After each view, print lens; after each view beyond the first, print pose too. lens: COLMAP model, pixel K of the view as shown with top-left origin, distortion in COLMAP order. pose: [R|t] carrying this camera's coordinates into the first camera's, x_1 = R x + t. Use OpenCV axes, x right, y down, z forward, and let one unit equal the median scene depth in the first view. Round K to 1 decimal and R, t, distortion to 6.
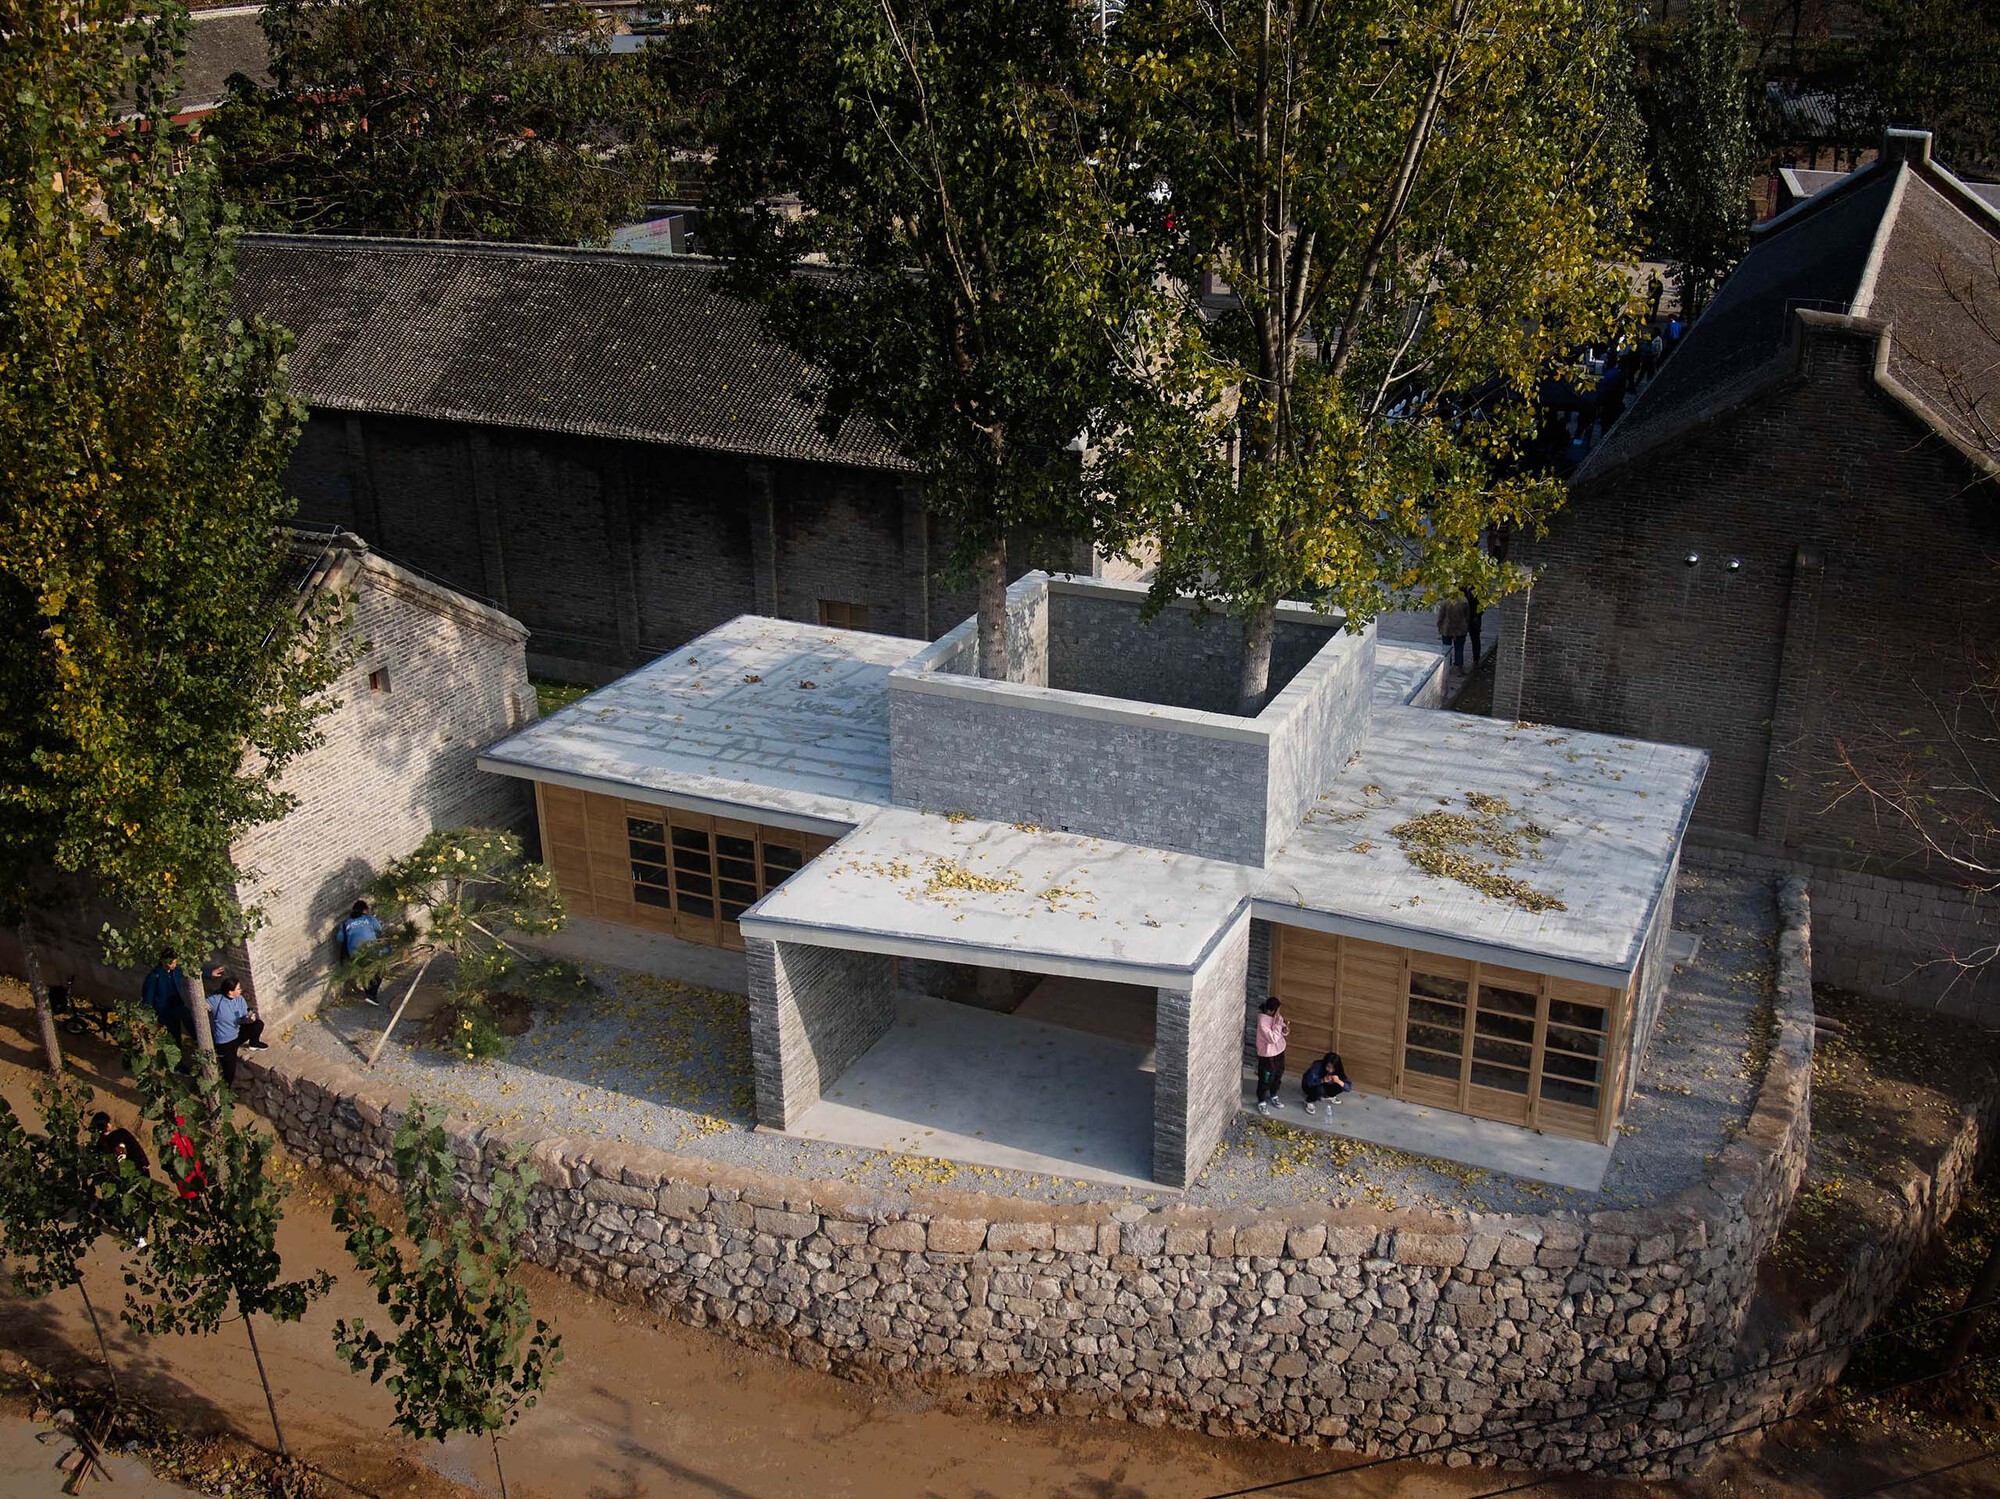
lens RADIAL K [[2046.9, 0, 994.7], [0, 2046.9, 741.4], [0, 0, 1]] dist [0.058418, 0.000000]
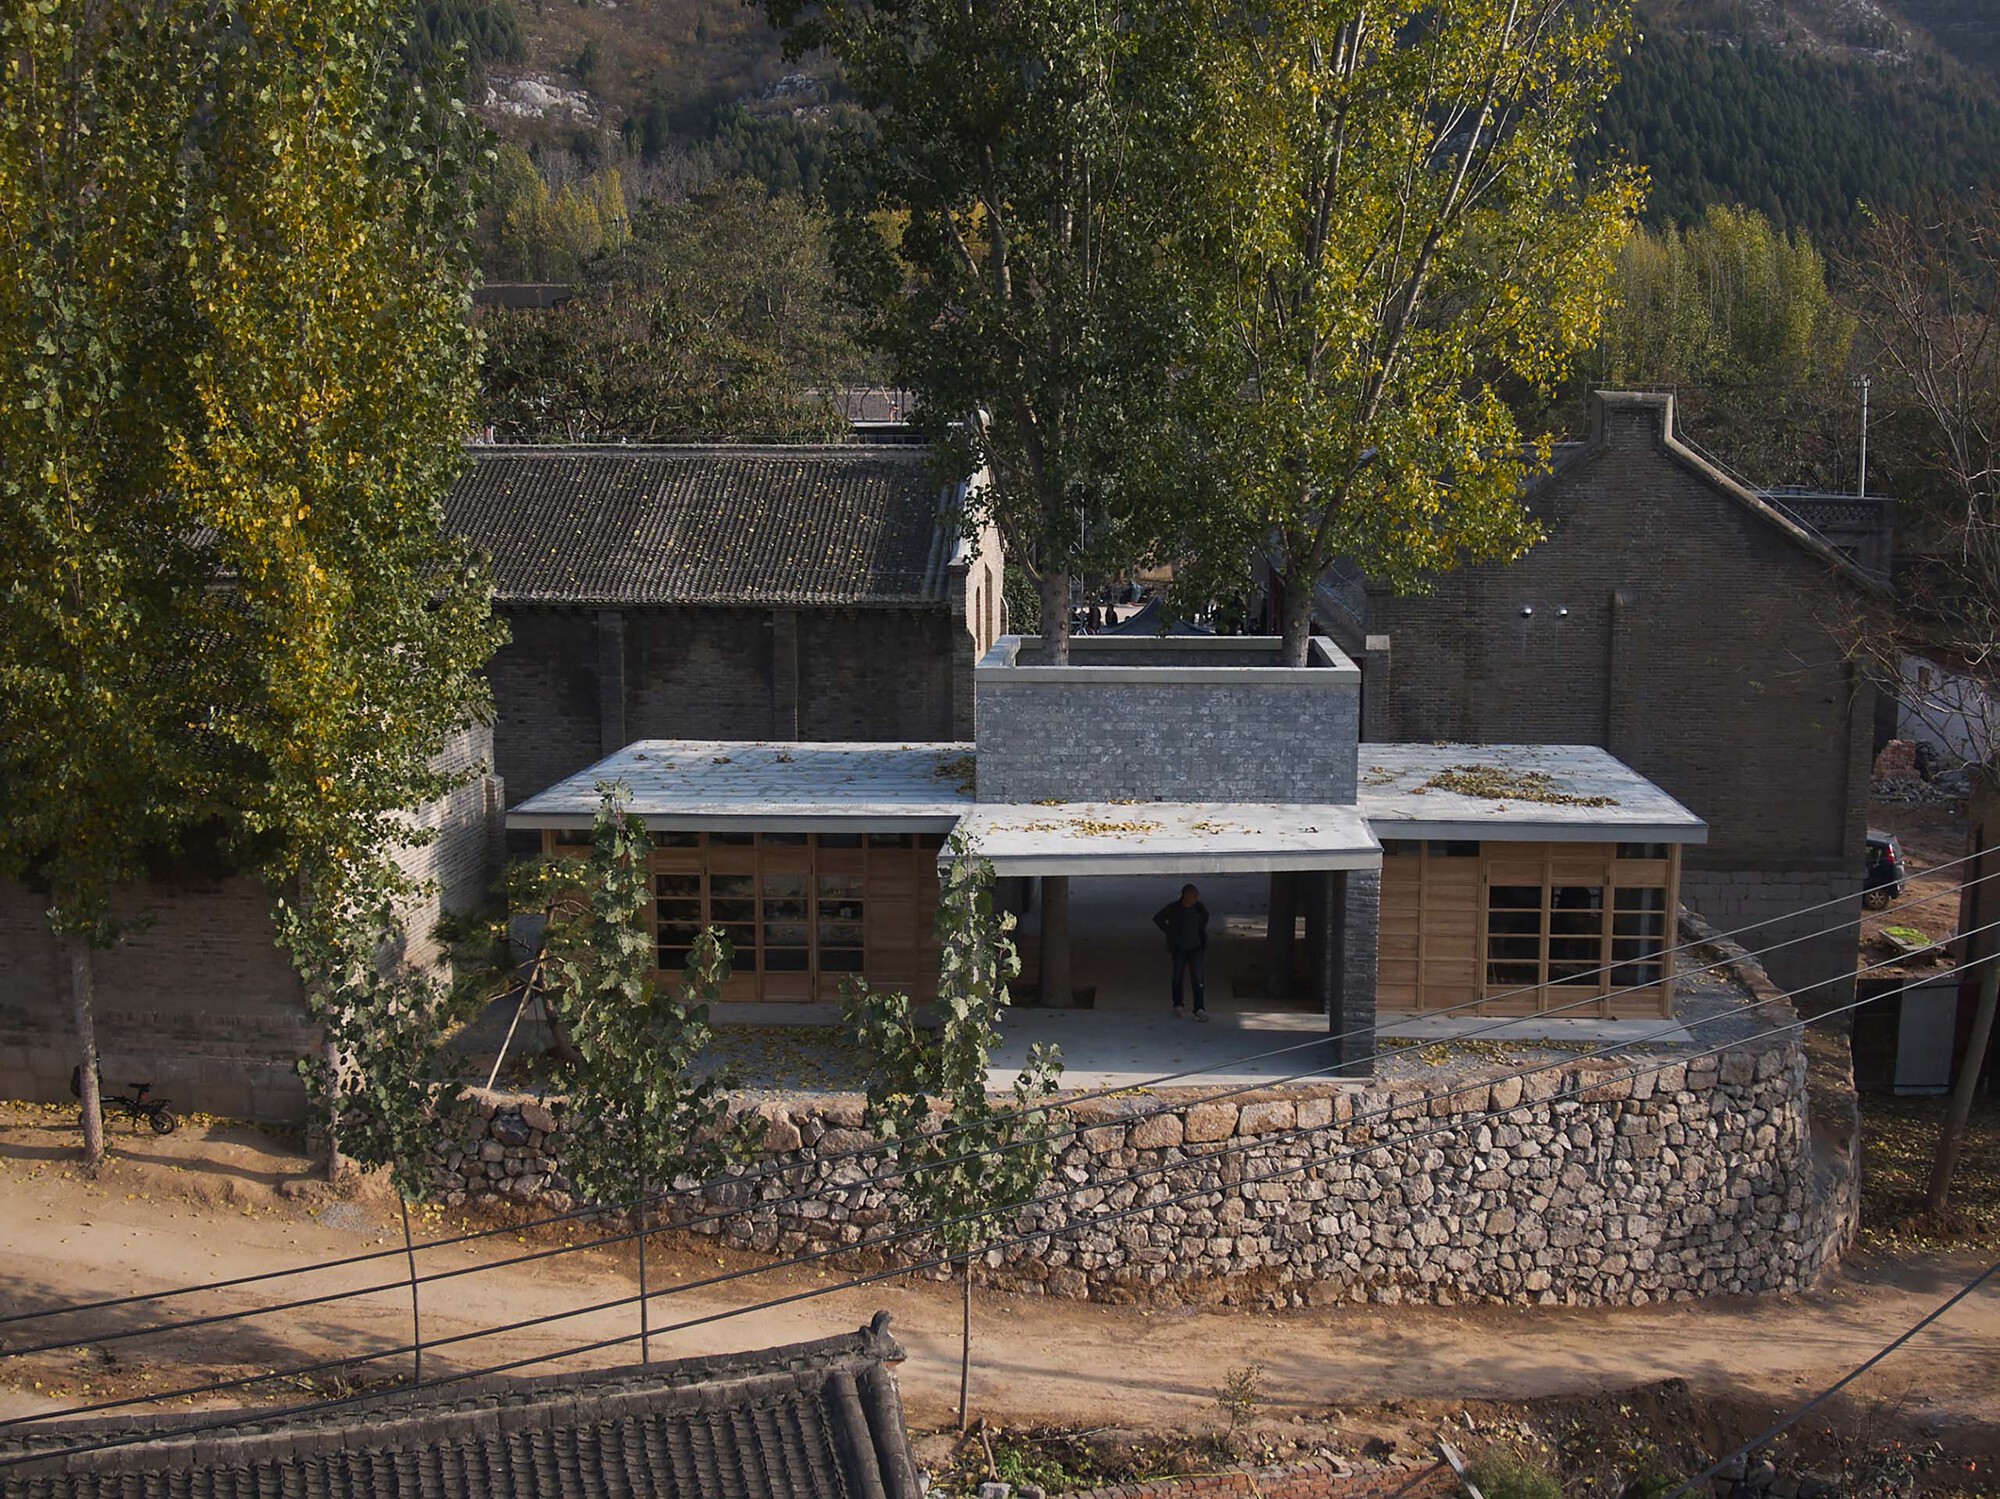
lens RADIAL K [[2158.6, 0, 1008.8], [0, 2158.6, 761.4], [0, 0, 1]] dist [0.051974, 0.000000]
pose [[0.927017, -0.038118, 0.373076, -0.499062], [0.129950, 0.965836, -0.224218, 0.290568], [-0.351784, 0.256335, 0.900300, 0.020194]]
